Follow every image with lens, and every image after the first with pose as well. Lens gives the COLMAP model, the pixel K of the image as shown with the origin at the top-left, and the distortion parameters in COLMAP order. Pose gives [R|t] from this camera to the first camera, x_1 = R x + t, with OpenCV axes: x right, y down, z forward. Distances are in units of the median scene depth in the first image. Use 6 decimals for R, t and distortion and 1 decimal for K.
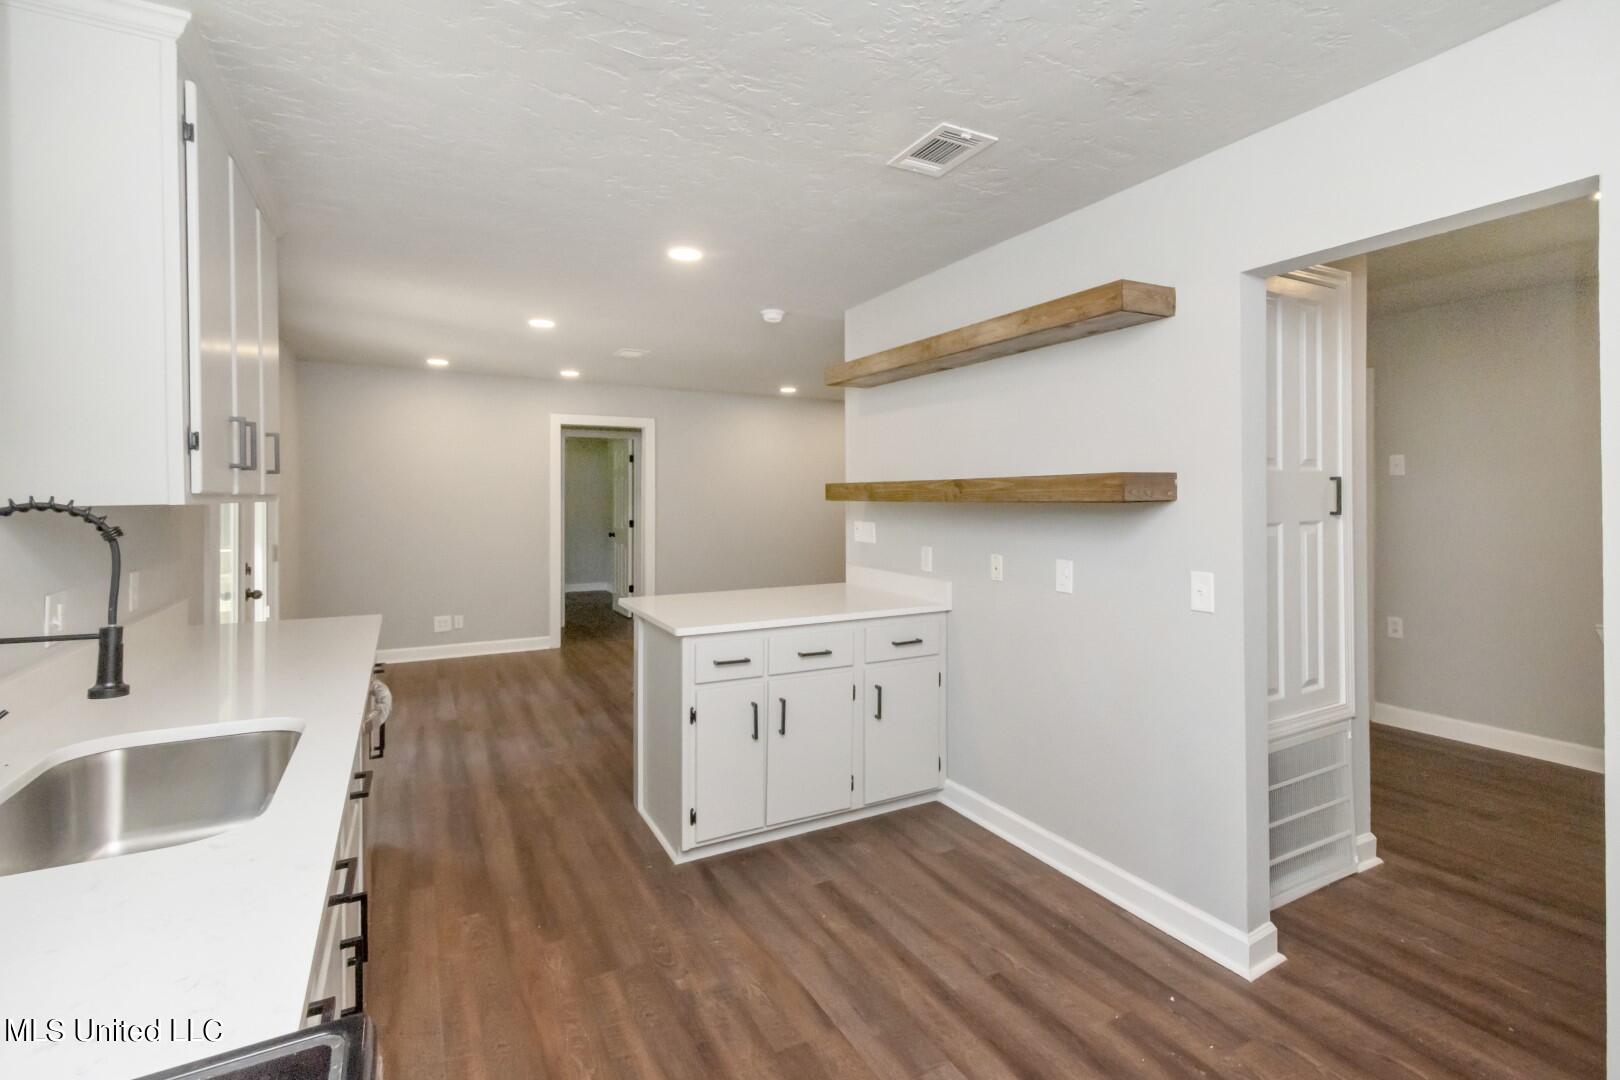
lens RADIAL K [[744.8, 0, 824.4], [0, 744.8, 499.6], [0, 0, 1]] dist [0.001945, 0.000510]
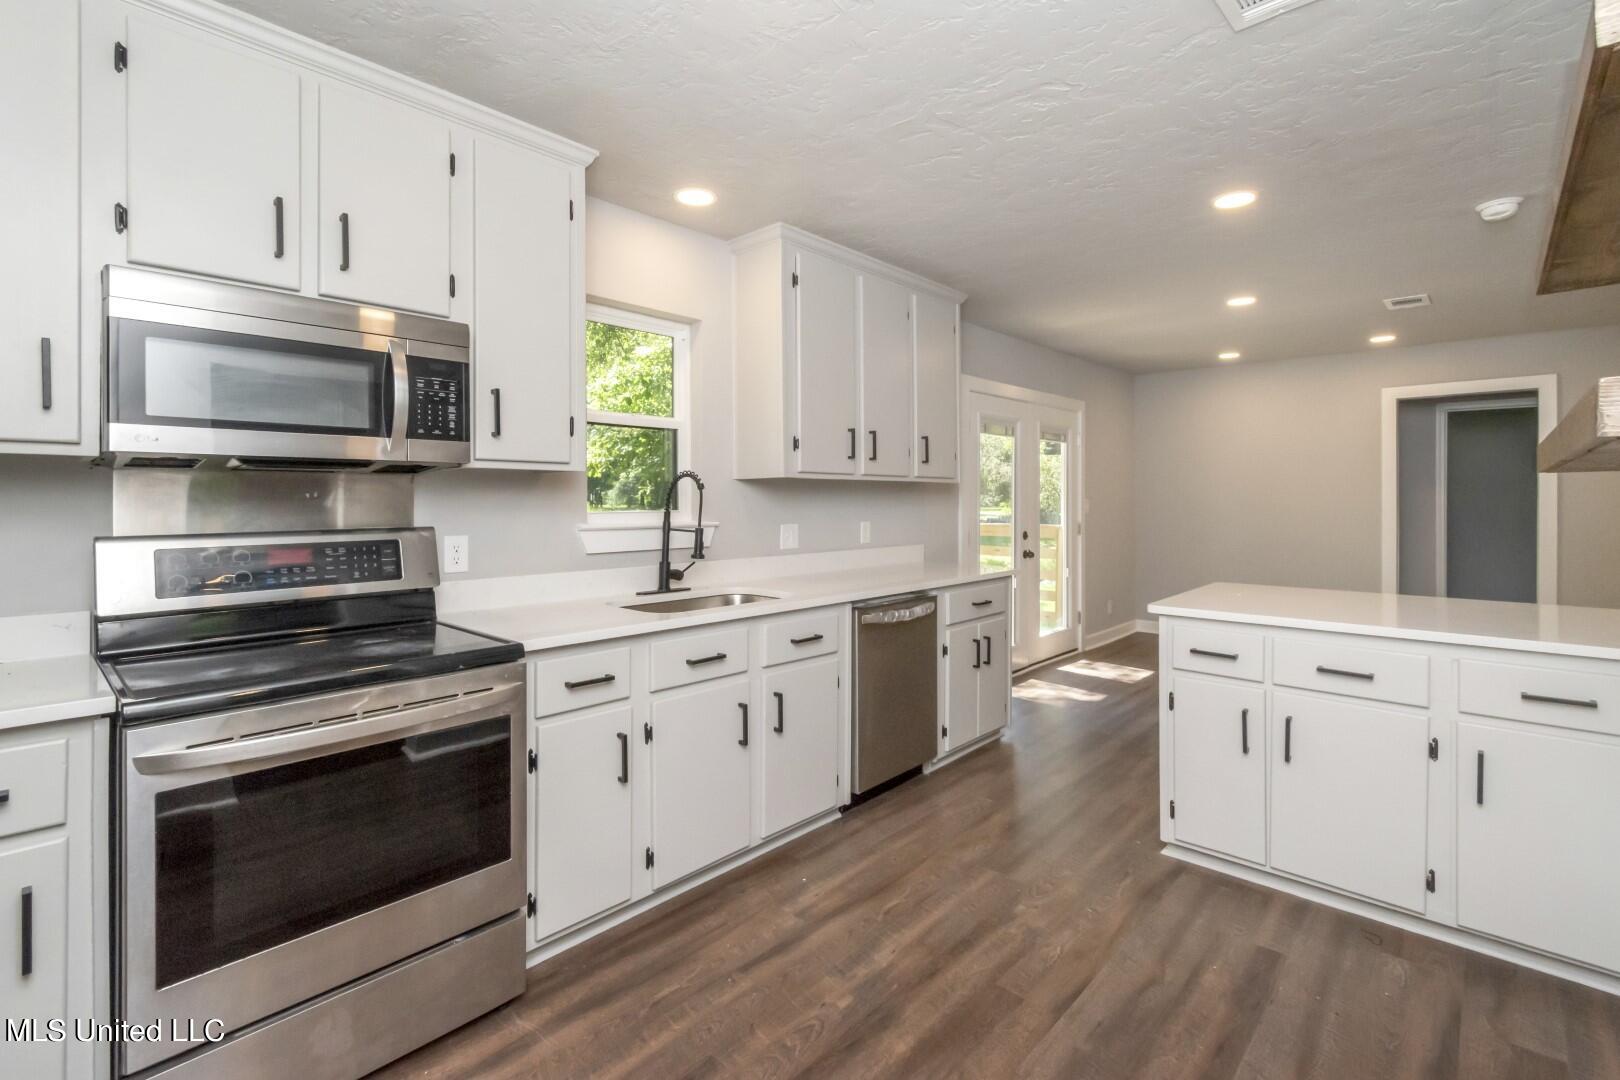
lens RADIAL K [[744.8, 0, 838.5], [0, 744.8, 497.7], [0, 0, 1]] dist [0.001945, 0.000510]
pose [[0.320286, -0.000934, -0.947321, 0.574628], [-0.004016, 0.999989, -0.002344, 0.036435], [0.947312, 0.004555, 0.320279, 0.296652]]
